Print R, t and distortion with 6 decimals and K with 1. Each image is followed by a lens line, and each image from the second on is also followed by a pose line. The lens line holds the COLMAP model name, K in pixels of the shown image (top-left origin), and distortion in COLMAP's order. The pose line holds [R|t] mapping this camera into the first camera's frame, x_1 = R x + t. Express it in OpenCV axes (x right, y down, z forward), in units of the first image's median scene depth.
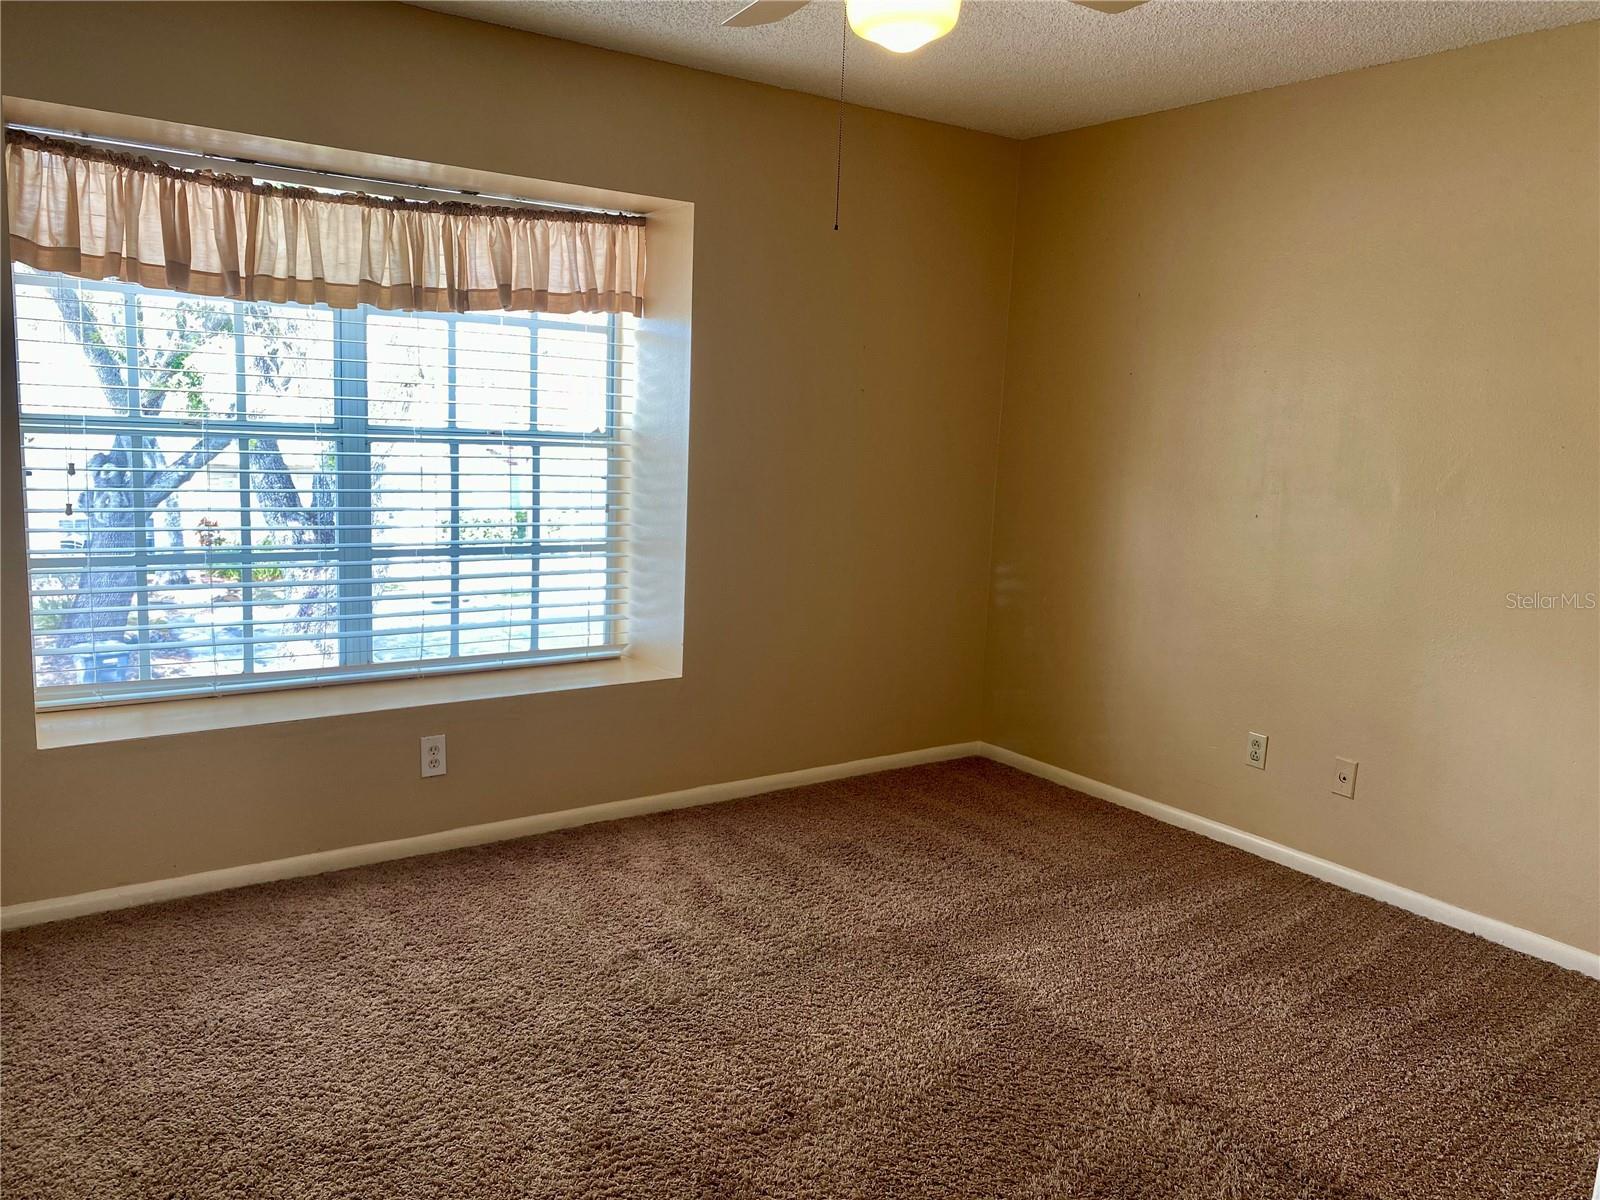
lens RADIAL K [[1209.6, 0, 800.4], [0, 1209.6, 617.2], [0, 0, 1]] dist [-0.003244, -0.027089]
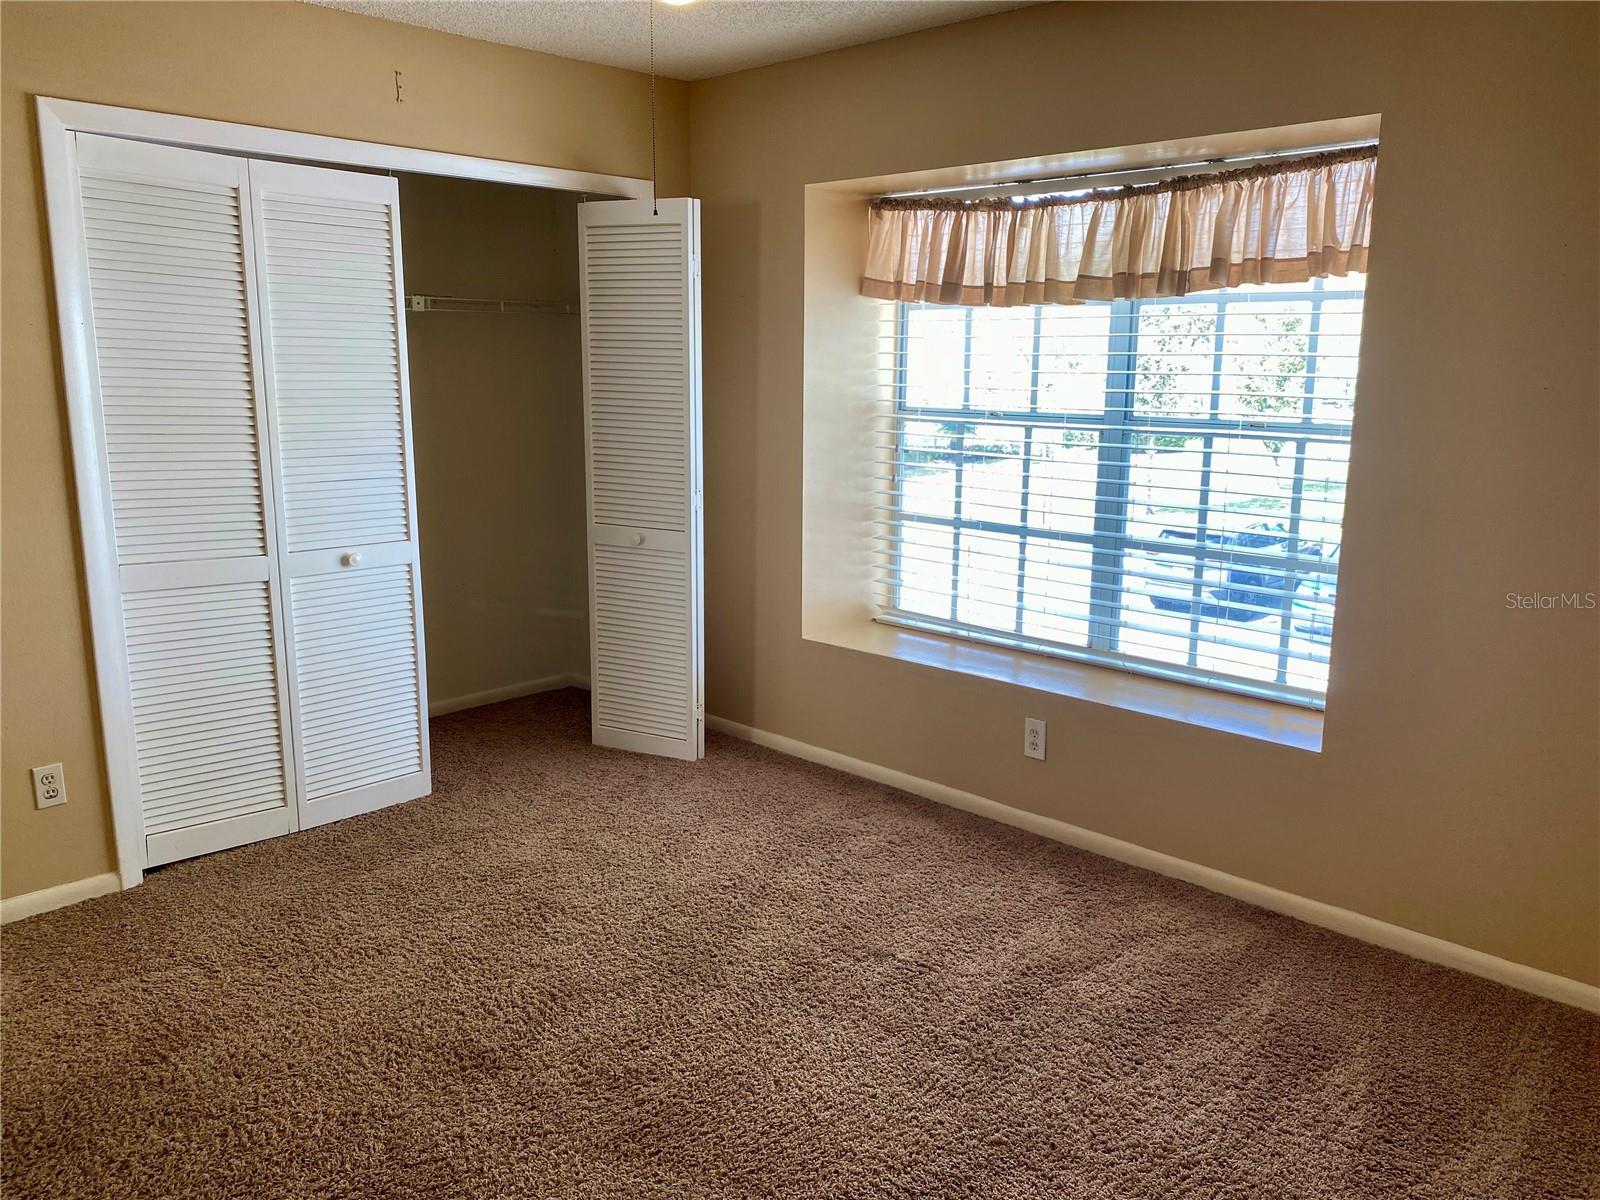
lens RADIAL K [[1232.5, 0, 809.0], [0, 1232.5, 594.2], [0, 0, 1]] dist [0.025809, -0.028757]
pose [[0.176780, 0.126169, -0.976130, 0.652742], [-0.182393, 0.978772, 0.093478, -0.065107], [0.967203, 0.161514, 0.196040, 0.596082]]
